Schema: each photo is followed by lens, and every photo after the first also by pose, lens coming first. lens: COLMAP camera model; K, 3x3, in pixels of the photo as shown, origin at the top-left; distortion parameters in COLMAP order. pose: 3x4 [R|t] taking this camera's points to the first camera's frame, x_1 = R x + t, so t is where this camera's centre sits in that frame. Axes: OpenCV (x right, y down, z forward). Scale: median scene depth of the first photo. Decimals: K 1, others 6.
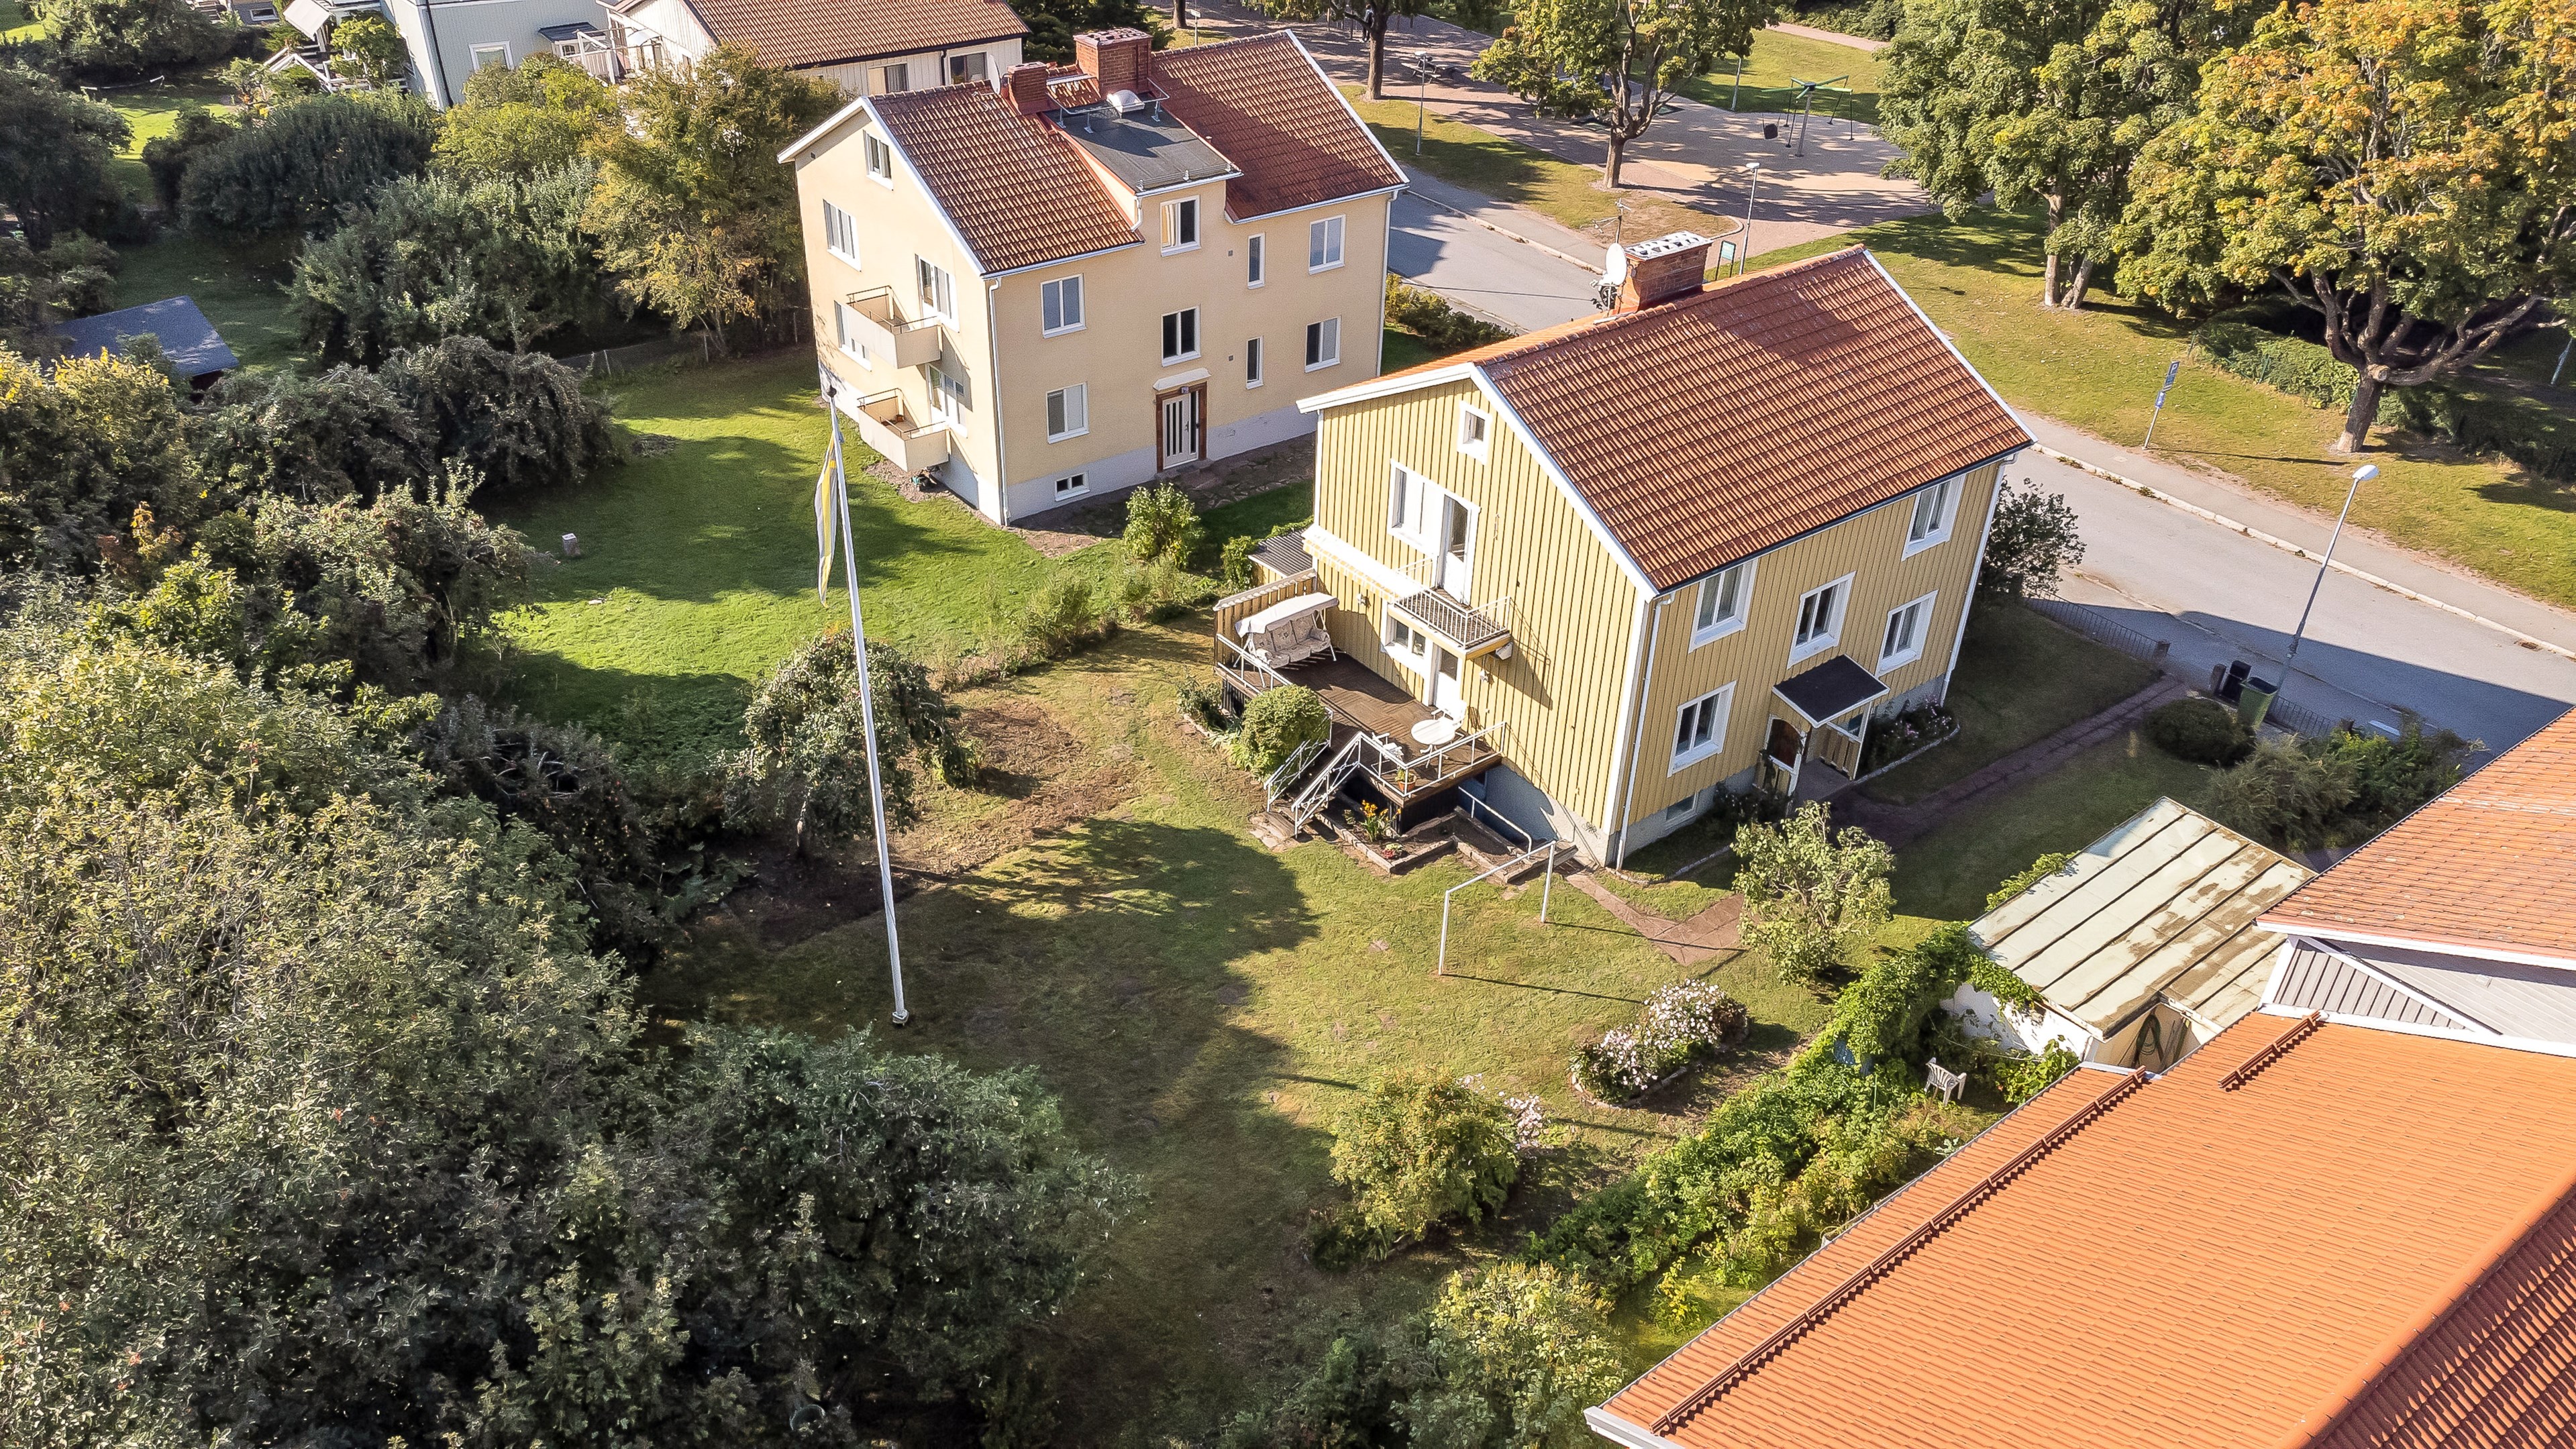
lens RADIAL K [[1928.0, 0, 1288.0], [0, 1928.0, 724.5], [0, 0, 1]] dist [0.043053, 0.007406]
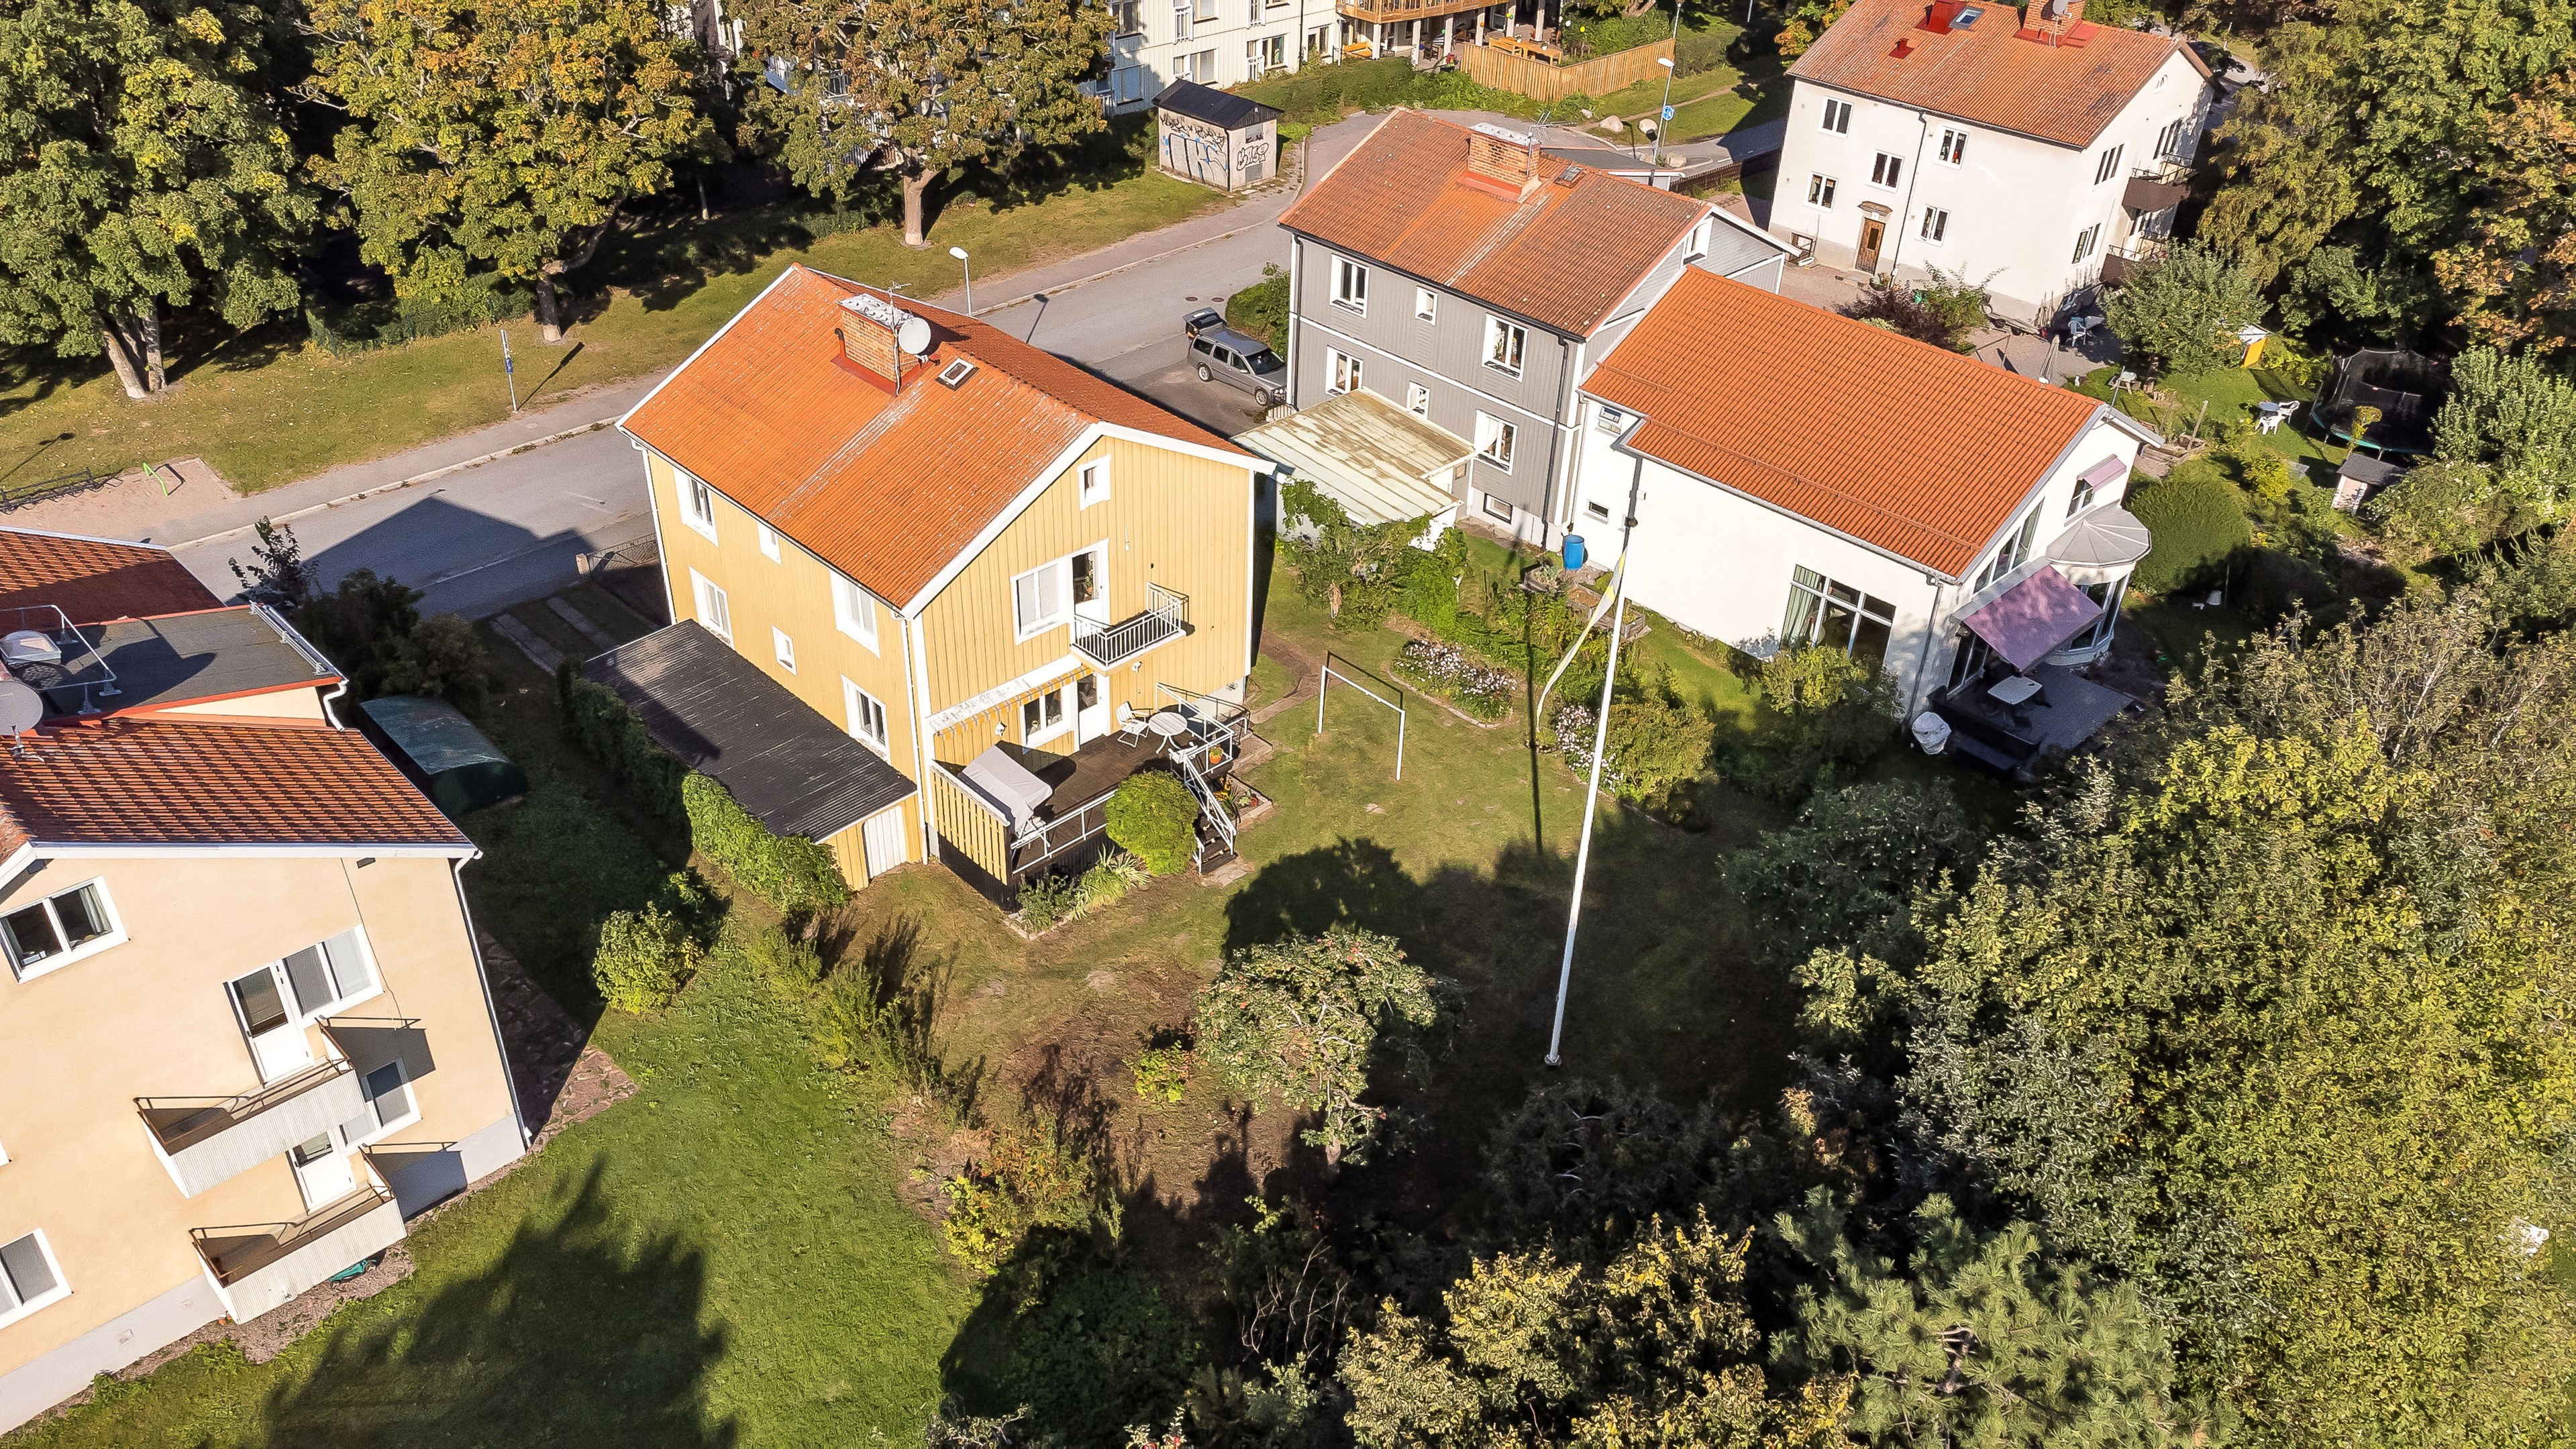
lens RADIAL K [[1865.6, 0, 1288.0], [0, 1865.6, 724.5], [0, 0, 1]] dist [0.093650, -0.230845]
pose [[-0.118354, -0.578990, 0.806699, -0.744340], [0.506131, 0.663775, 0.550667, -0.512362], [-0.854297, 0.473469, 0.214485, 0.643976]]
